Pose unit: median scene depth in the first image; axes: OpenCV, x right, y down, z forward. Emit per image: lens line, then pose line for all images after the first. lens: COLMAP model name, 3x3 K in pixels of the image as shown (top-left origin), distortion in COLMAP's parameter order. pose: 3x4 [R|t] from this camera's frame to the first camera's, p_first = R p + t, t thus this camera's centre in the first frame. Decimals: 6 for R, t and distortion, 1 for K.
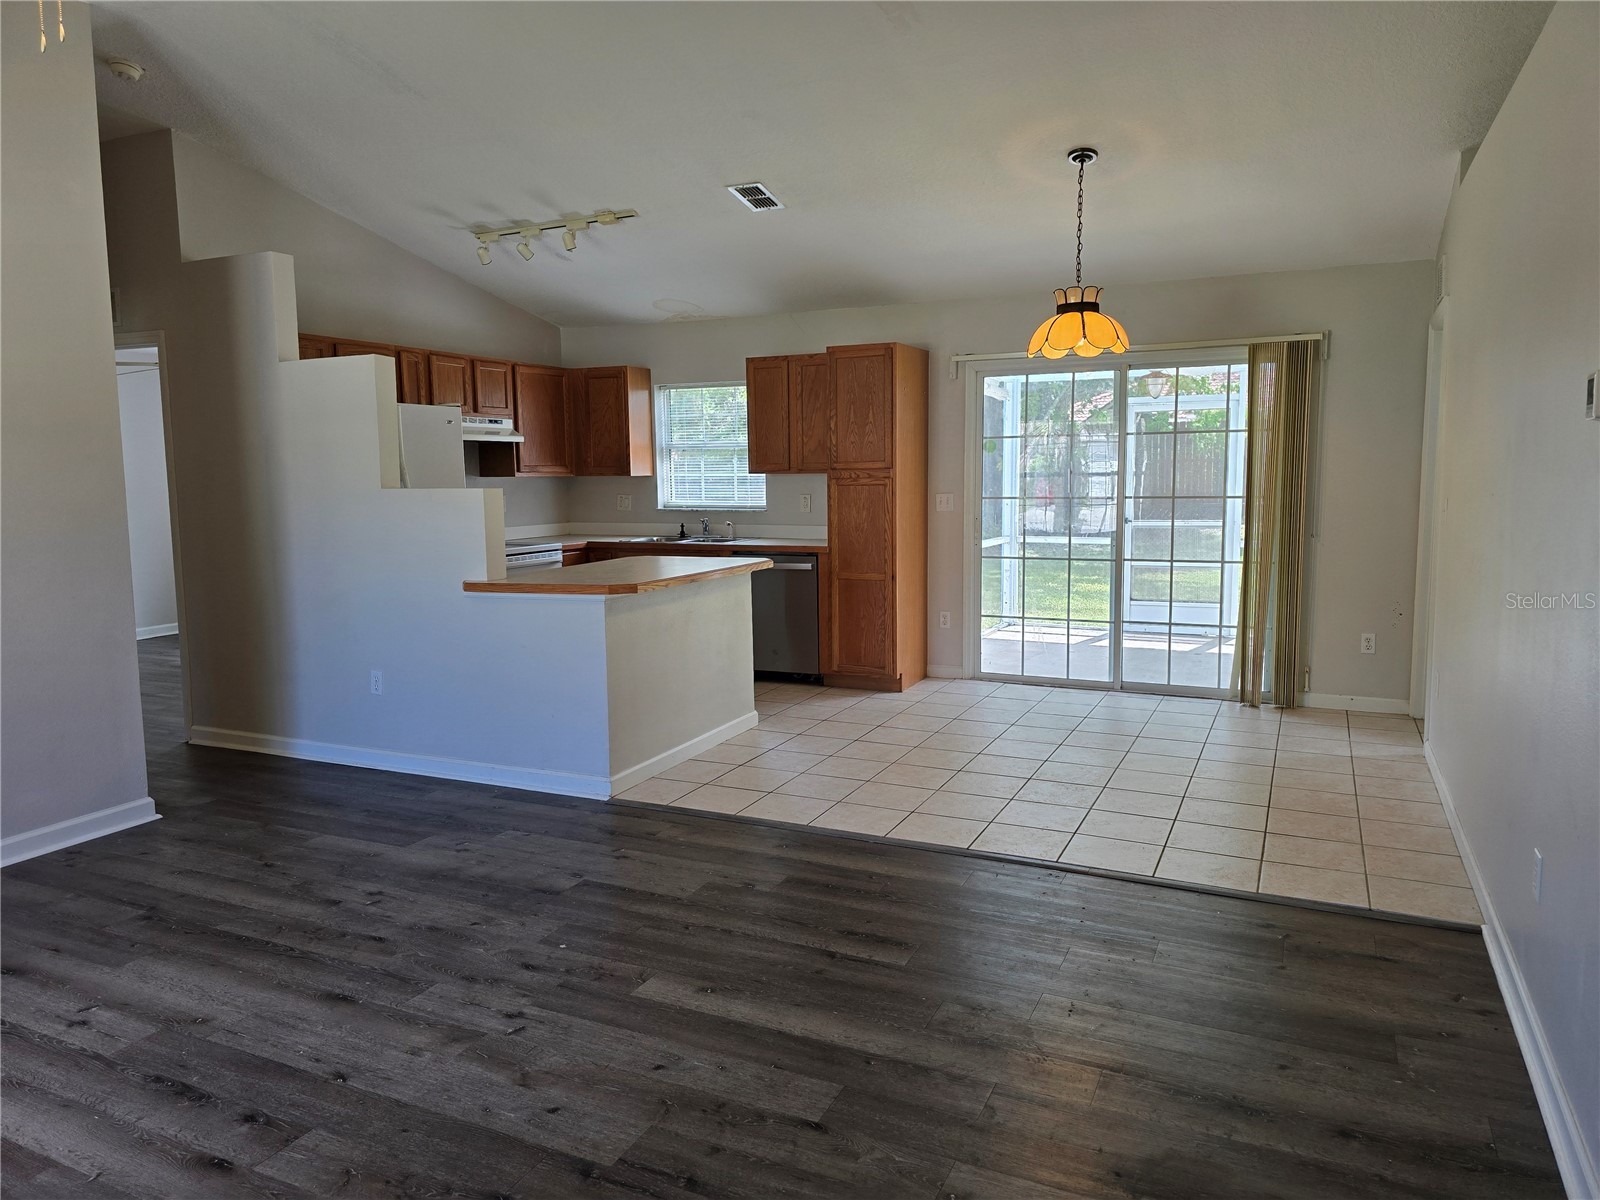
lens RADIAL K [[1077.5, 0, 810.0], [0, 1077.5, 580.9], [0, 0, 1]] dist [0.057816, -0.057461]
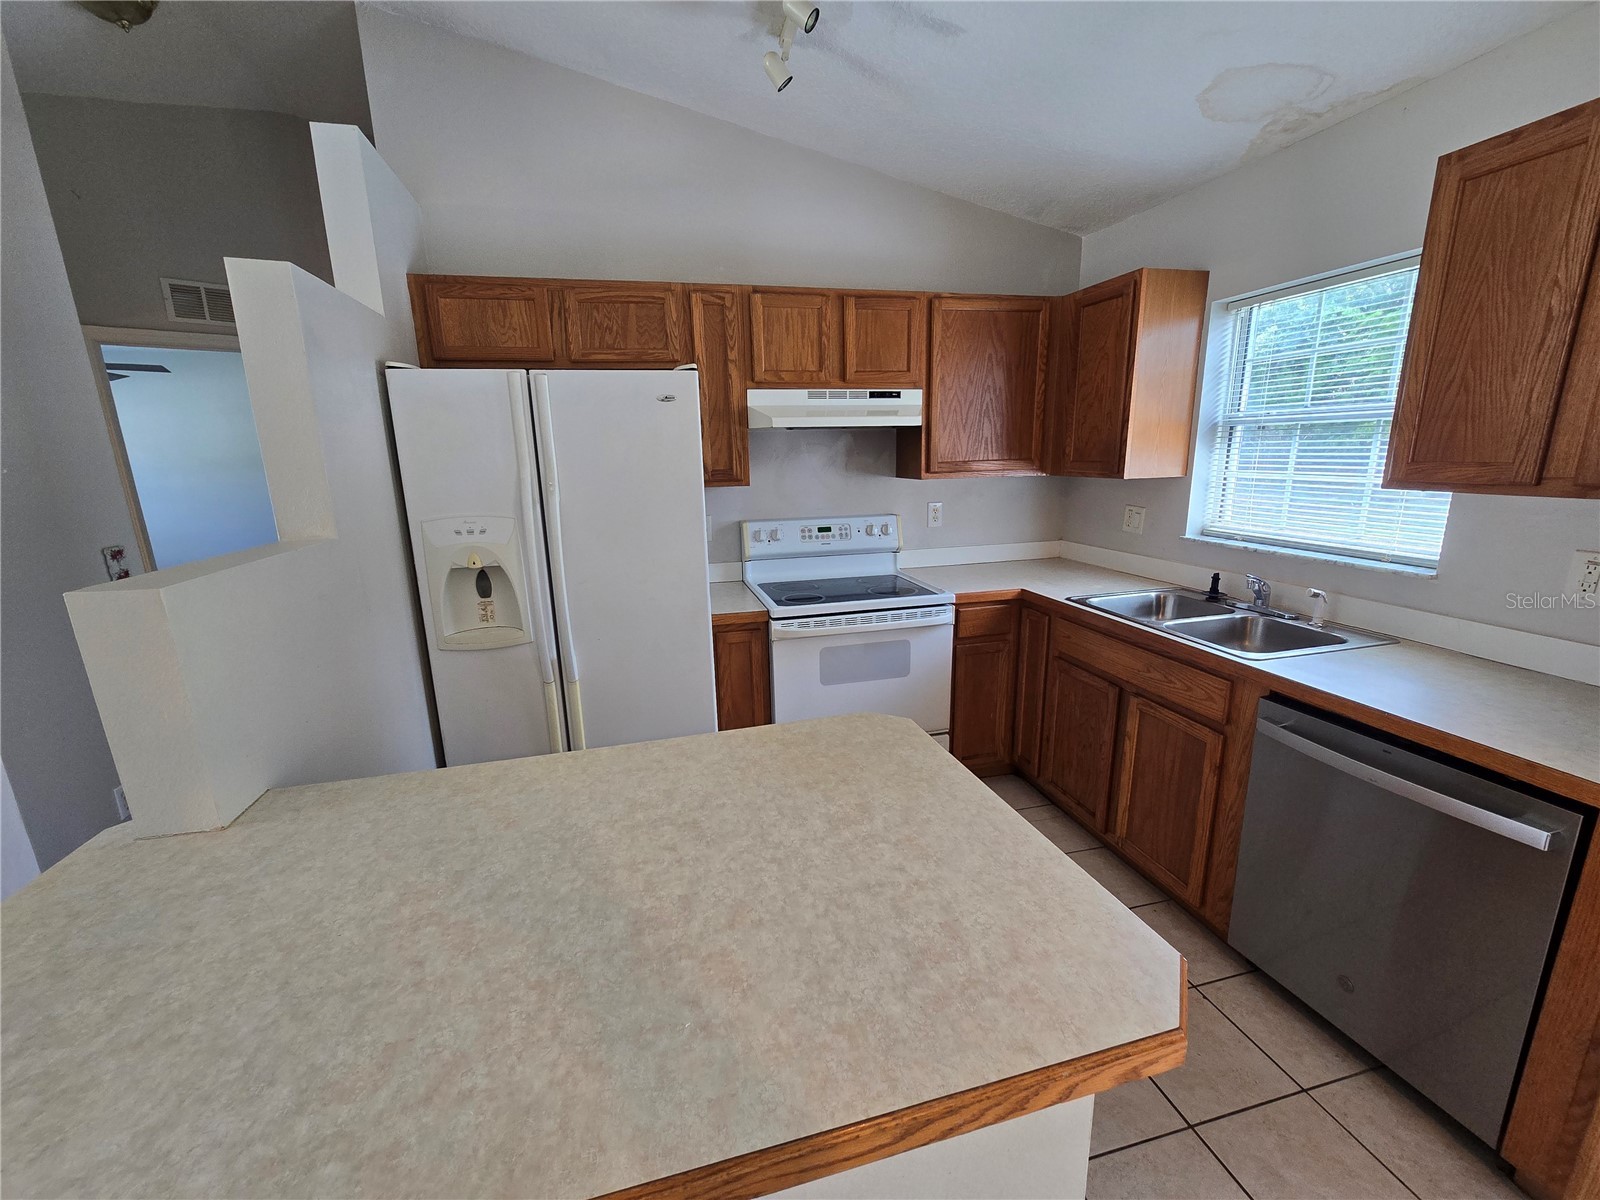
lens RADIAL K [[656.6, 0, 795.6], [0, 656.6, 608.4], [0, 0, 1]] dist [-0.003656, -0.000397]
pose [[0.626790, 0.179326, -0.758272, -0.005132], [-0.062913, 0.981626, 0.180144, -0.137347], [0.776644, -0.065208, 0.626556, 1.088326]]
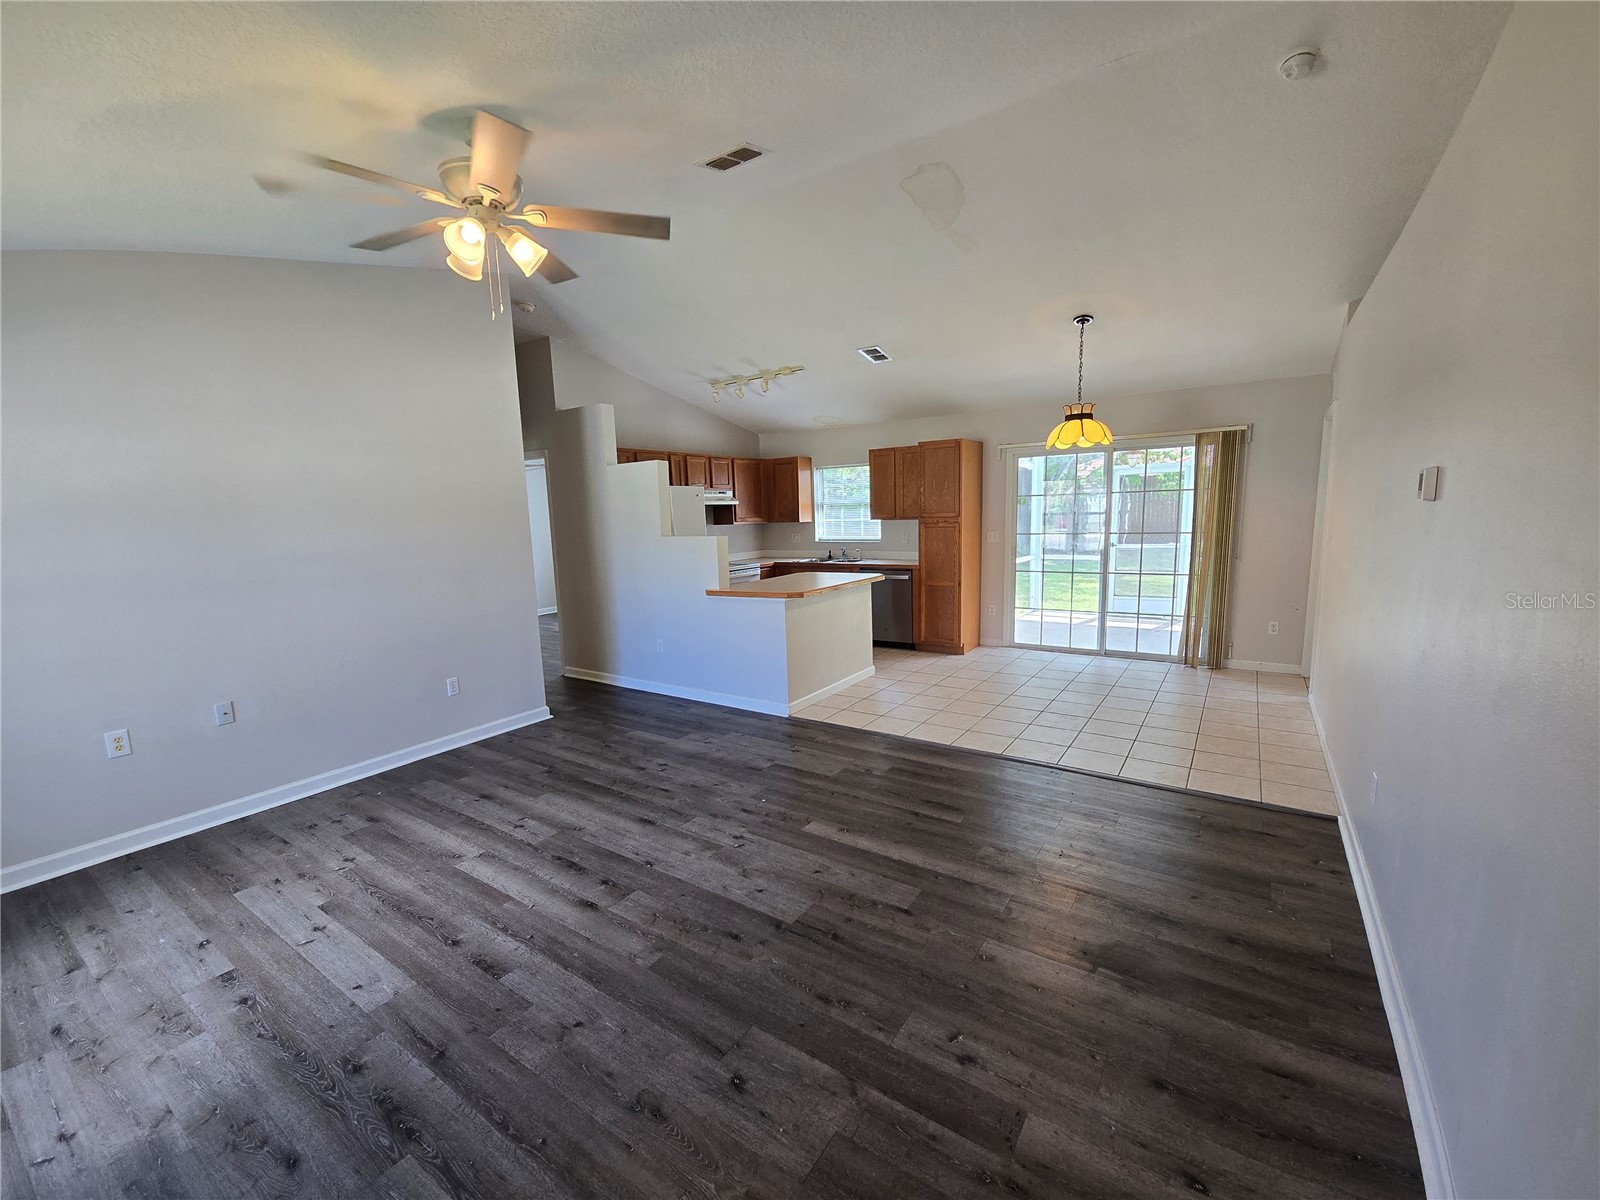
lens RADIAL K [[657.8, 0, 801.1], [0, 657.8, 608.7], [0, 0, 1]] dist [-0.003575, -0.000047]
pose [[0.986926, 0.006625, -0.161037, 0.003367], [0.001194, 0.998827, 0.048404, -0.020722], [0.161169, -0.047964, 0.985761, -0.026765]]
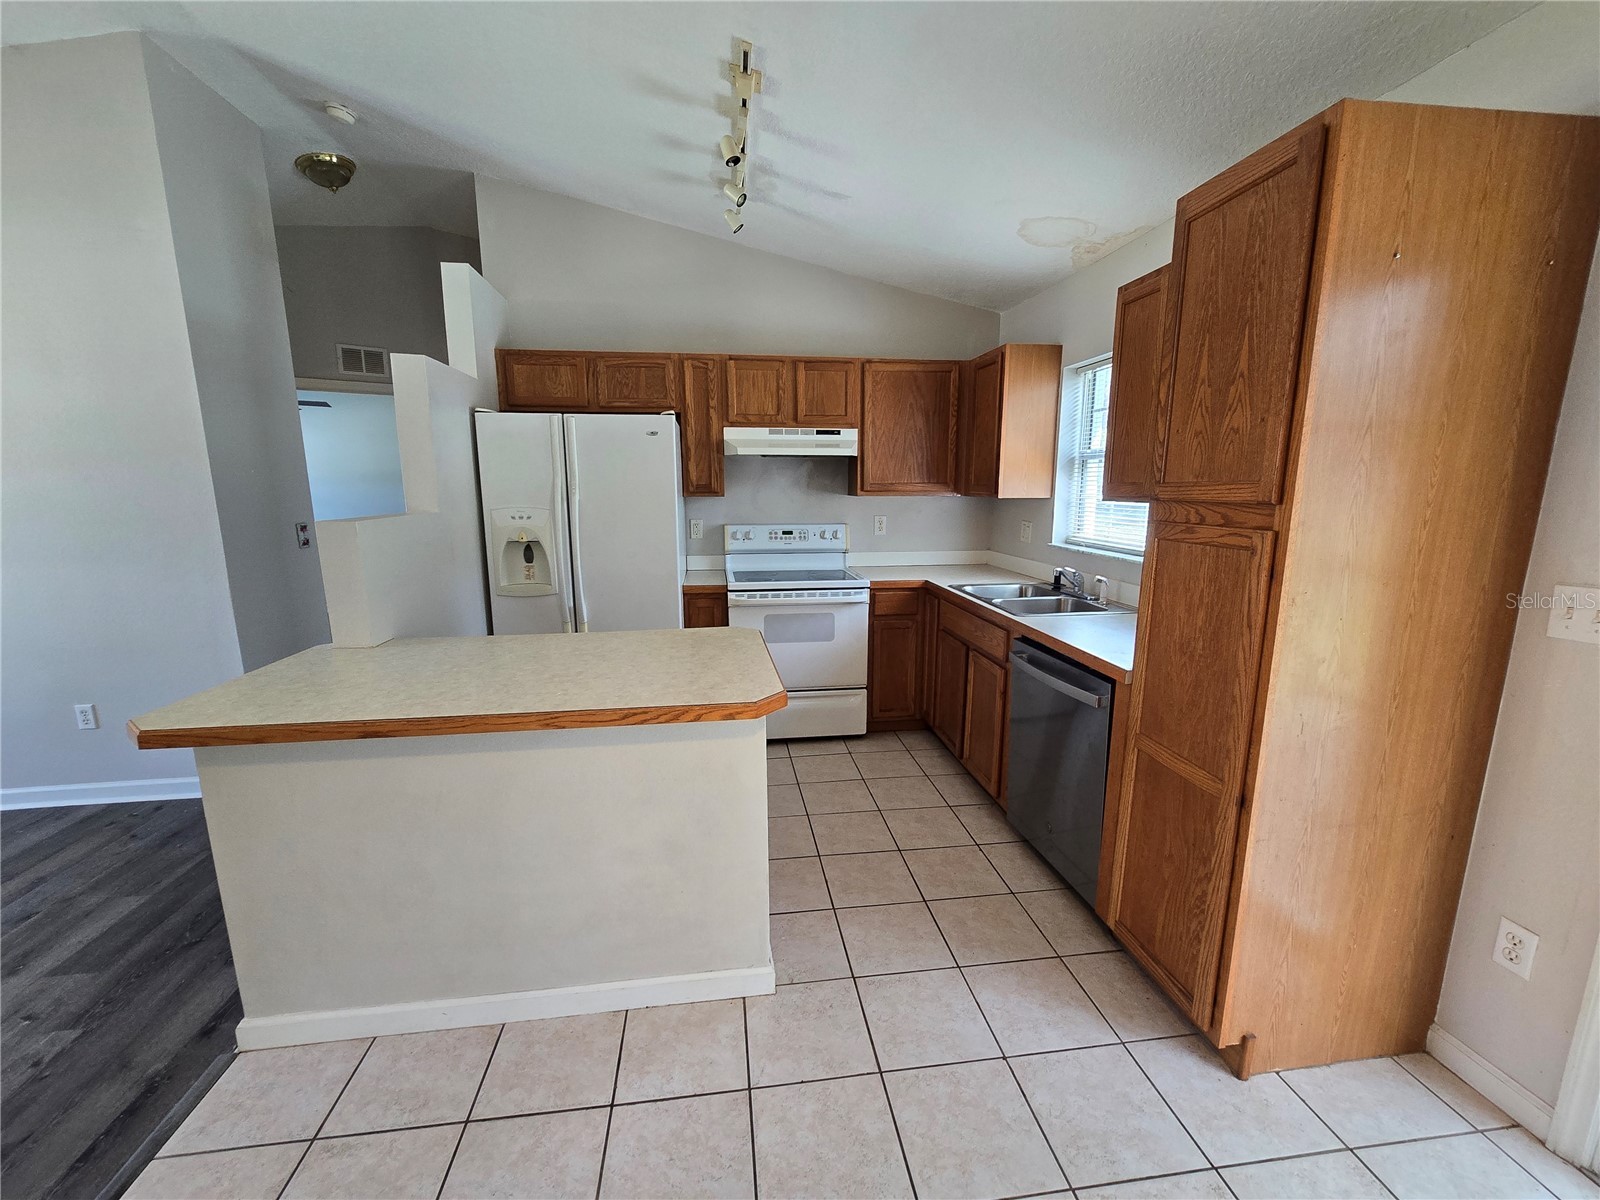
lens RADIAL K [[657.8, 0, 801.1], [0, 657.8, 608.7], [0, 0, 1]] dist [-0.003575, -0.000047]
pose [[0.535946, 0.168108, -0.827346, 0.246290], [-0.090560, 0.985768, 0.141634, -0.123920], [0.839381, -0.000983, 0.543542, 1.072432]]
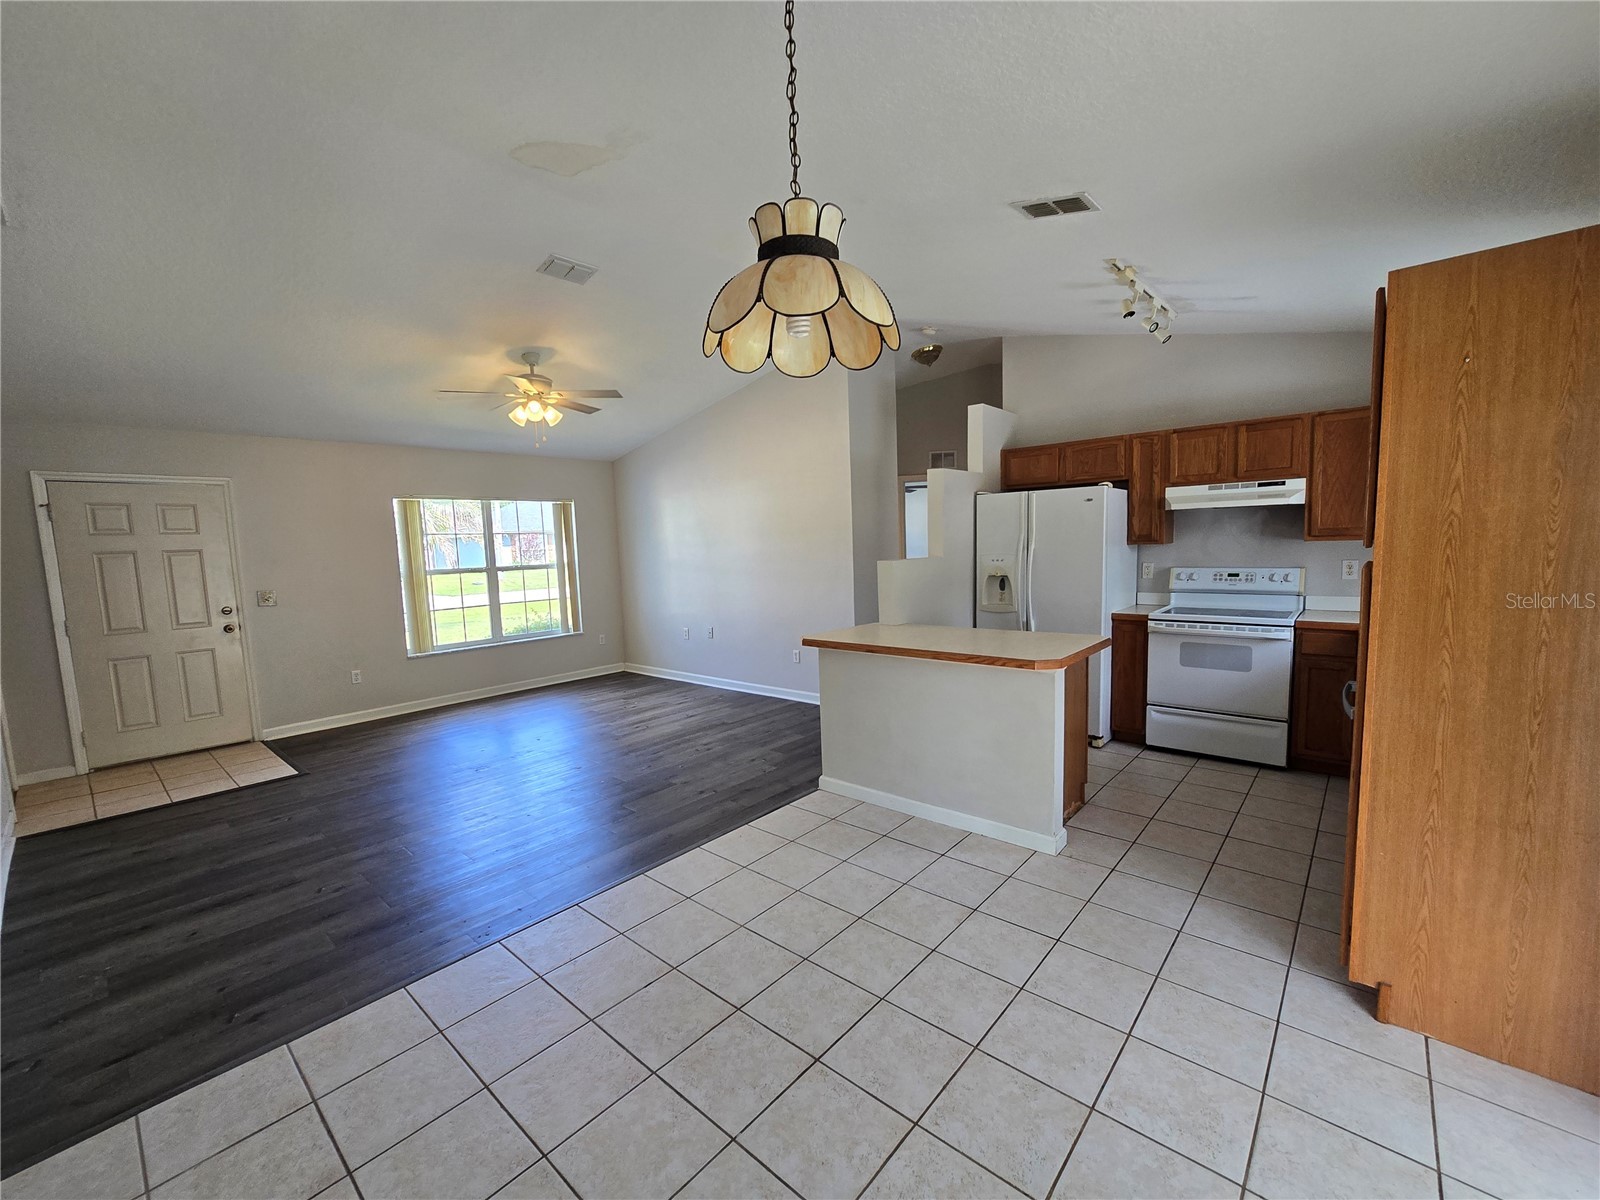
lens RADIAL K [[657.8, 0, 801.1], [0, 657.8, 608.7], [0, 0, 1]] dist [-0.003575, -0.000047]
pose [[-0.283974, 0.118626, -0.951466, 0.601897], [-0.061337, 0.988037, 0.141492, -0.146744], [0.956868, 0.098540, -0.273301, 1.194239]]
